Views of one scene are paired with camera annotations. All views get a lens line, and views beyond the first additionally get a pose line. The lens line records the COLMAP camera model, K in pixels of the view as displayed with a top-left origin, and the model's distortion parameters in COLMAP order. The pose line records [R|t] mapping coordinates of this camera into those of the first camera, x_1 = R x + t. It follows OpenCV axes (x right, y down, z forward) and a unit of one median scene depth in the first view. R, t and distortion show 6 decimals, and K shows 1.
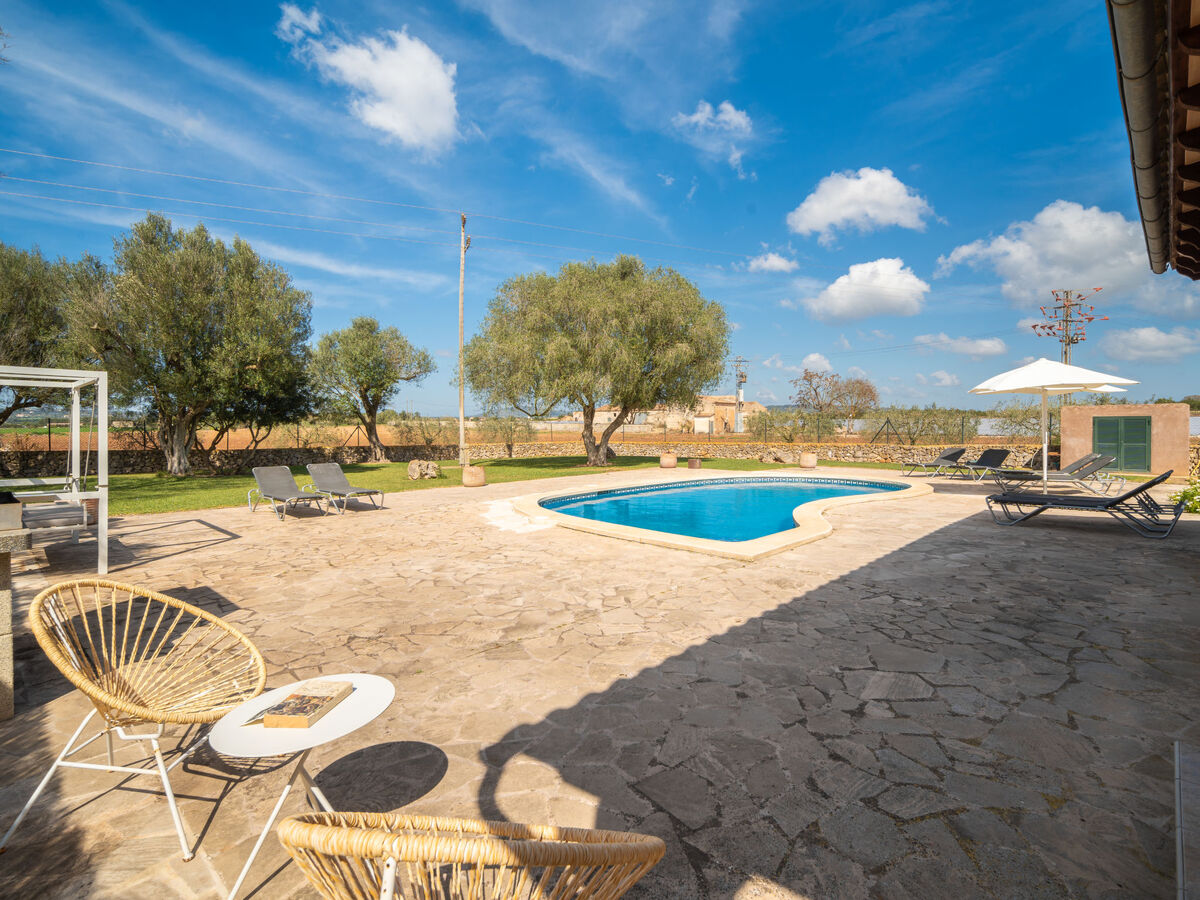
lens RADIAL K [[605.0, 0, 597.0], [0, 605.0, 434.9], [0, 0, 1]] dist [-0.002718, 0.001248]
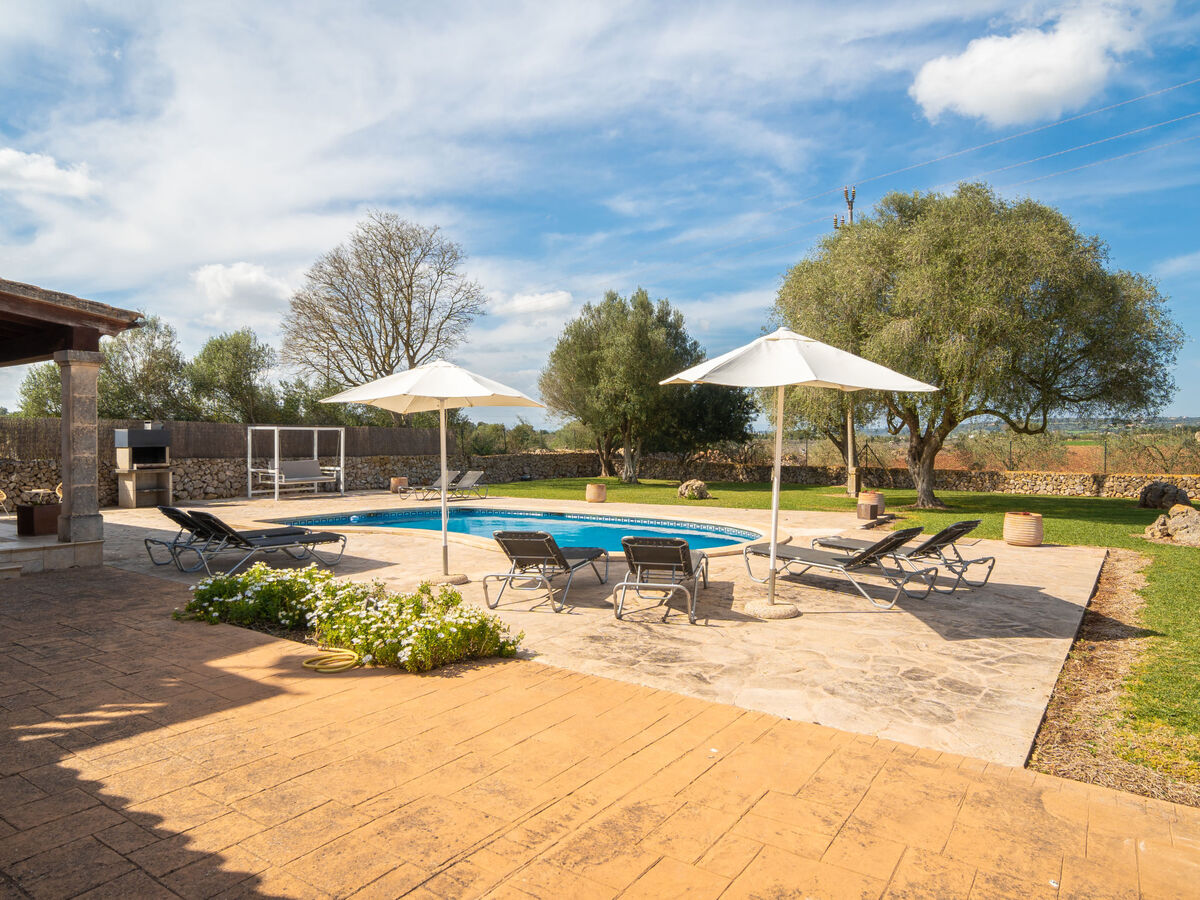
lens RADIAL K [[783.7, 0, 600.0], [0, 783.7, 450.0], [0, 0, 1]] dist [-0.004870, -0.001065]
pose [[0.154613, 0.015291, -0.987857, 0.976333], [-0.015044, 0.999801, 0.013122, -0.022866], [0.987861, 0.012832, 0.154813, 0.626138]]
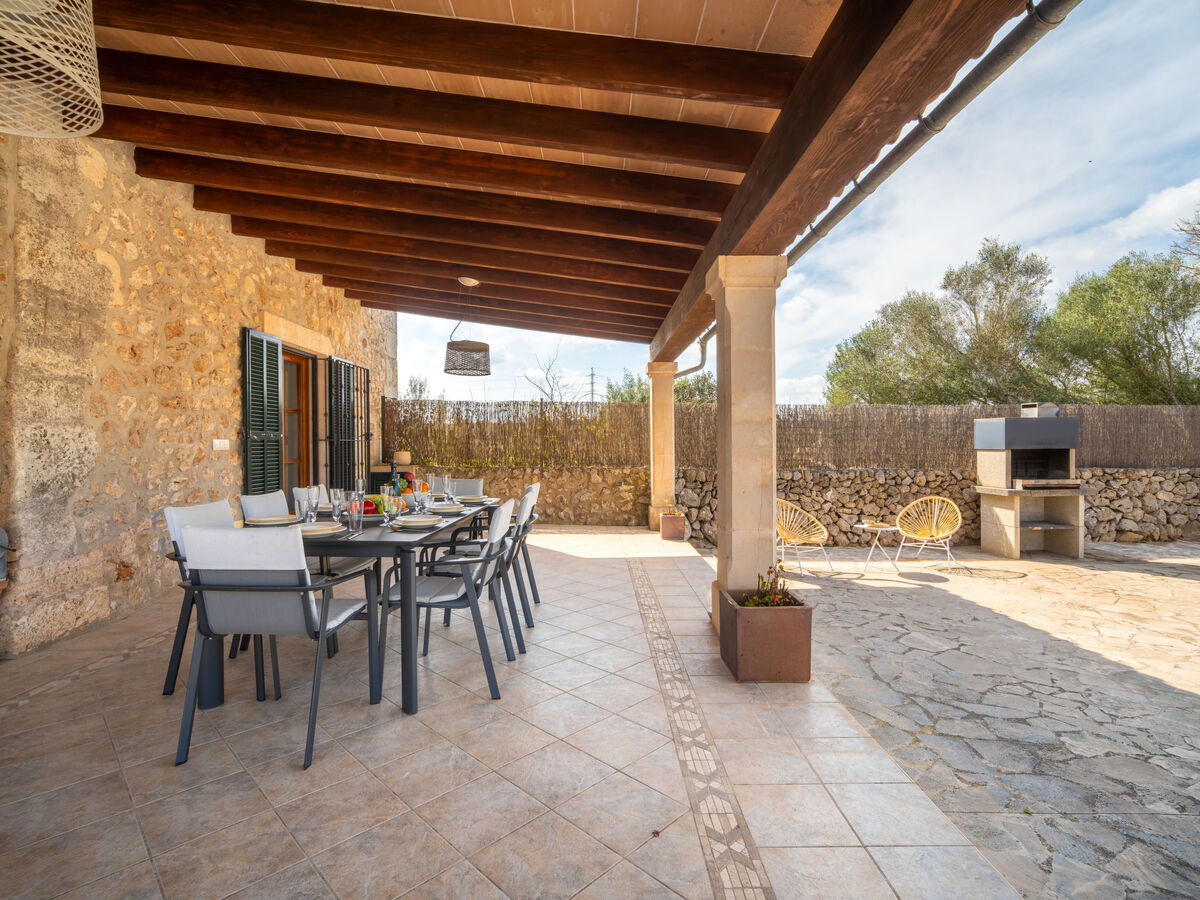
lens RADIAL K [[587.3, 0, 600.0], [0, 587.3, 450.0], [0, 0, 1]] dist [-0.002637, 0.000294]
pose [[-0.720837, 0.021164, -0.692782, 0.375377], [0.002296, 0.999601, 0.028148, -0.016379], [0.693101, 0.018700, -0.720598, 0.273202]]
